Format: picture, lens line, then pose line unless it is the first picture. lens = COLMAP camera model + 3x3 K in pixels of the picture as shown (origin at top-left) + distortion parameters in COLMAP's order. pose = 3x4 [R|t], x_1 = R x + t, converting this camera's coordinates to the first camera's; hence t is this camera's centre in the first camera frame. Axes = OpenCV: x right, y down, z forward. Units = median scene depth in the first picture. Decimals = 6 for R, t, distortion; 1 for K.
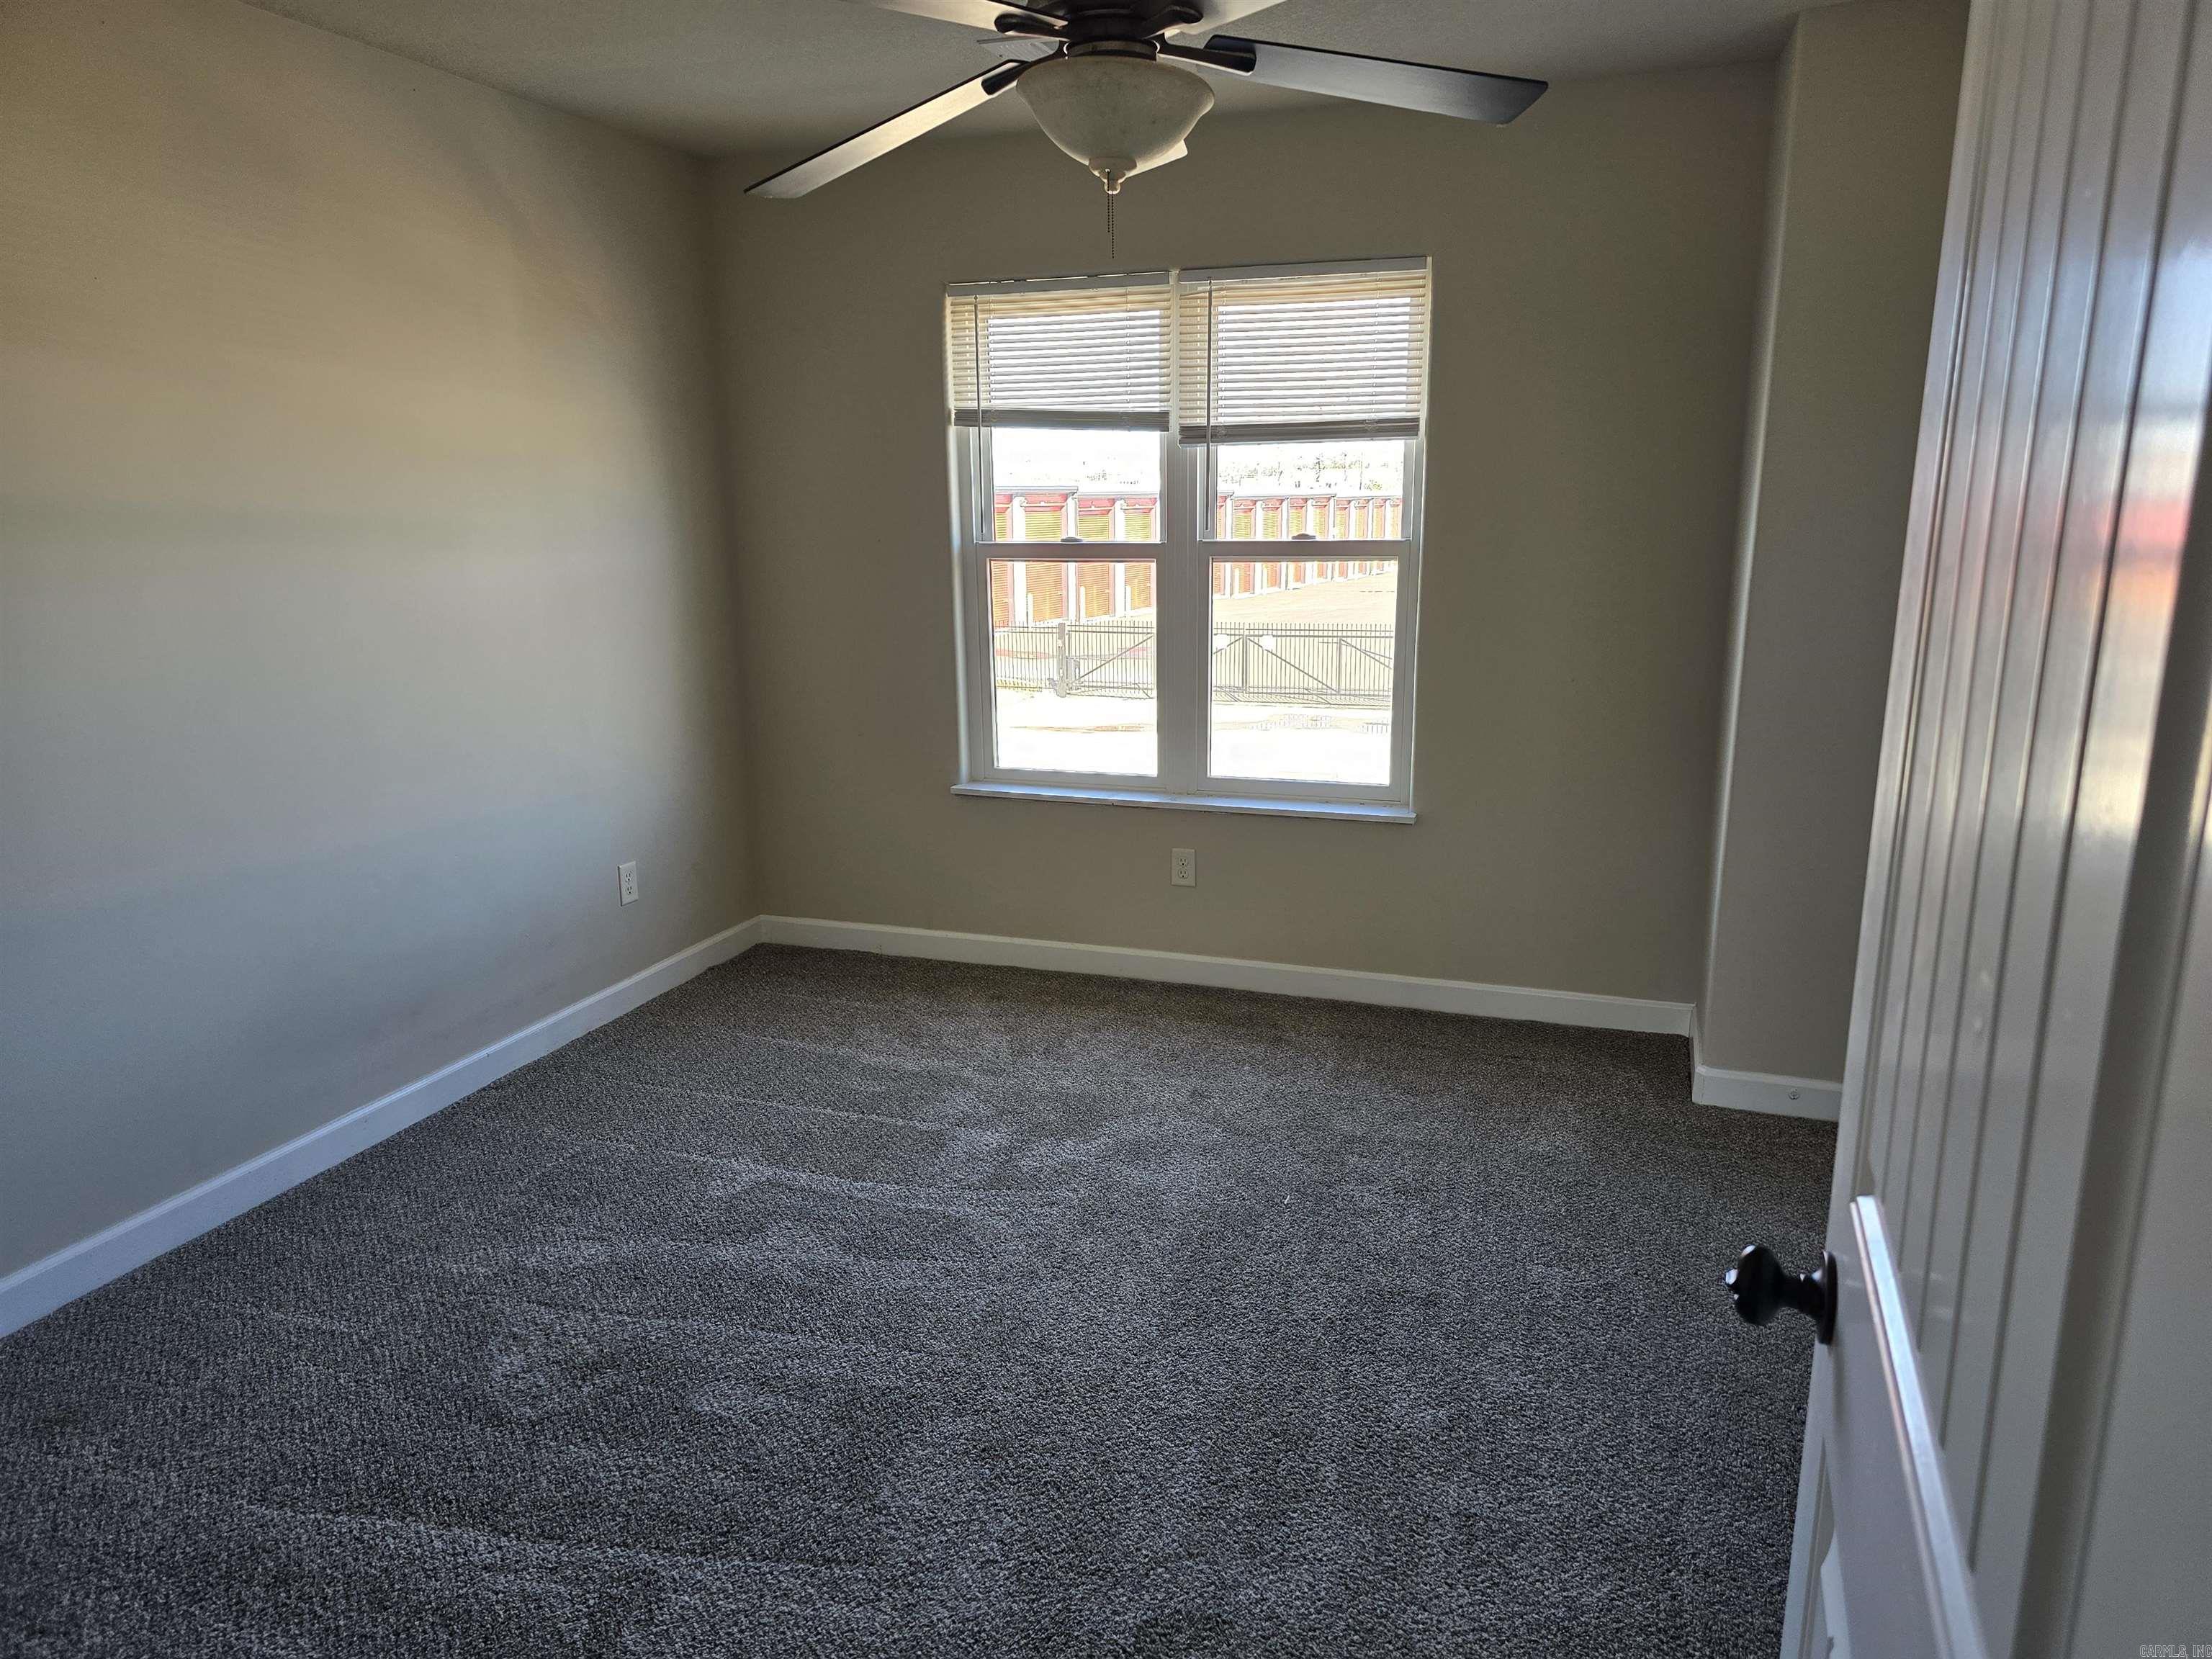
lens RADIAL K [[1516.8, 0, 1104.4], [0, 1516.8, 825.0], [0, 0, 1]] dist [0.061396, -0.043118]
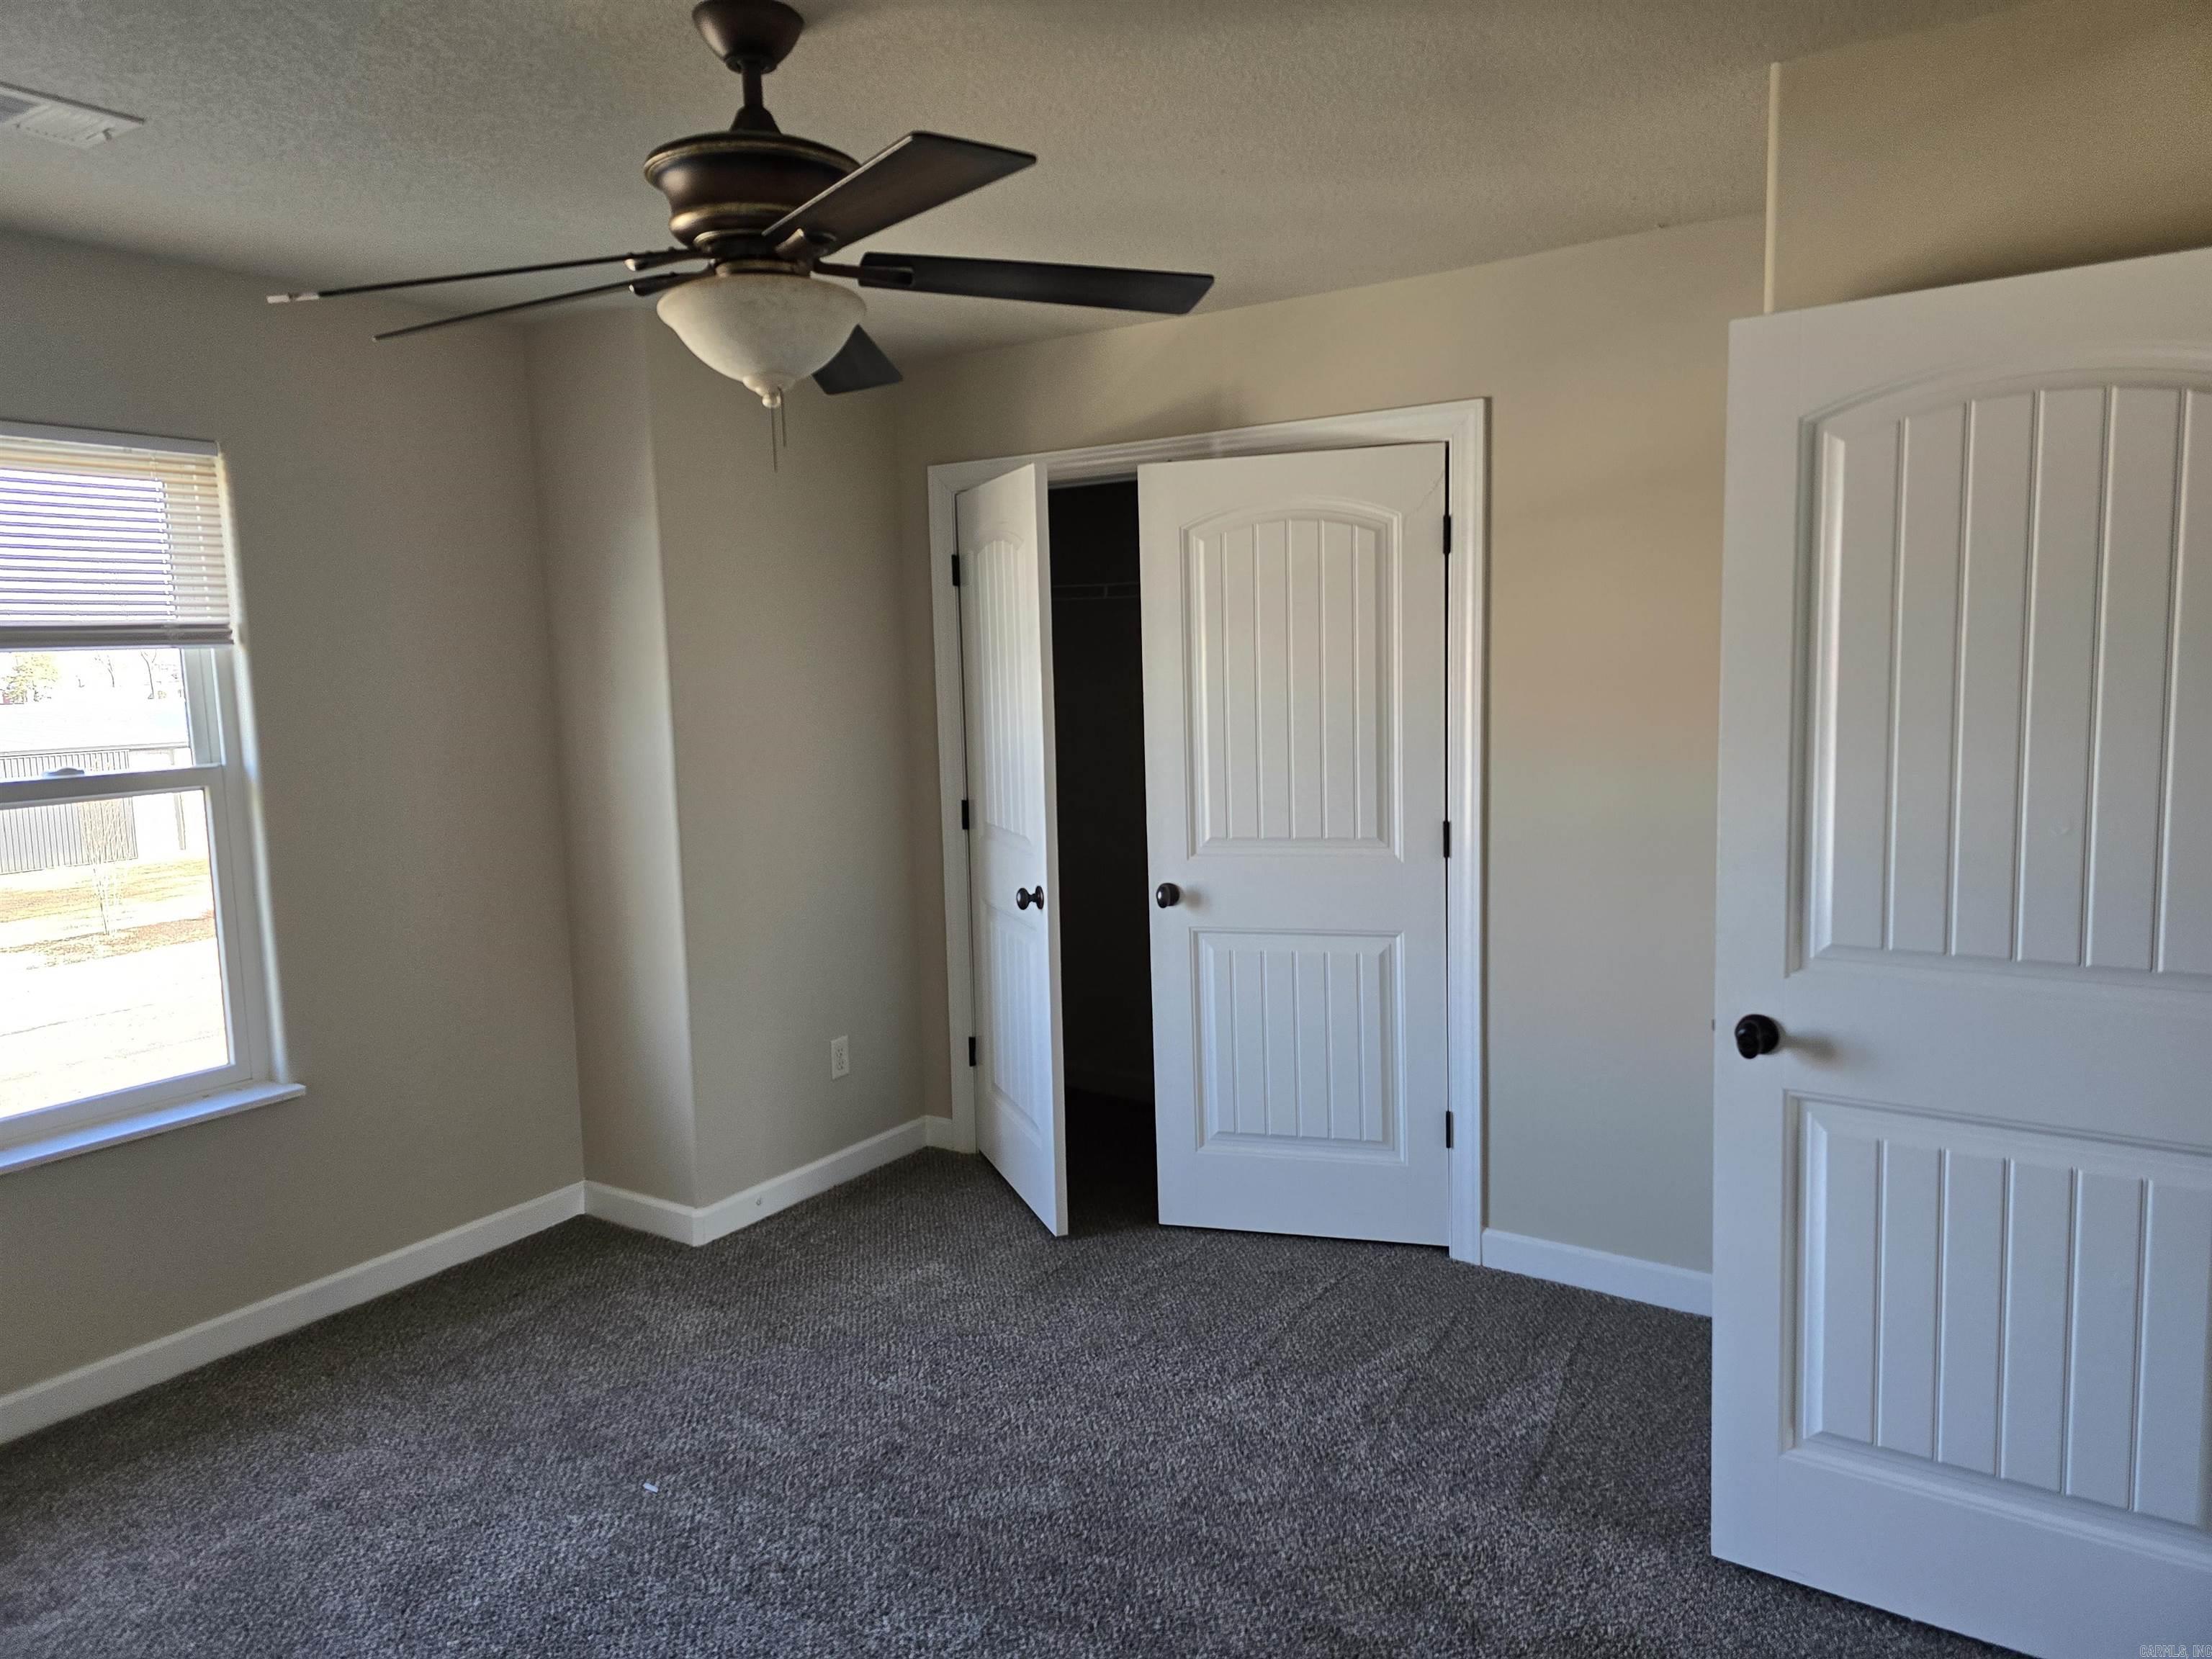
lens RADIAL K [[1423.9, 0, 1103.5], [0, 1423.9, 806.9], [0, 0, 1]] dist [0.041938, -0.001604]
pose [[0.214586, -0.092823, 0.972284, -0.475204], [0.233631, 0.971453, 0.041181, -0.087766], [-0.948351, 0.218319, 0.230147, 0.376373]]
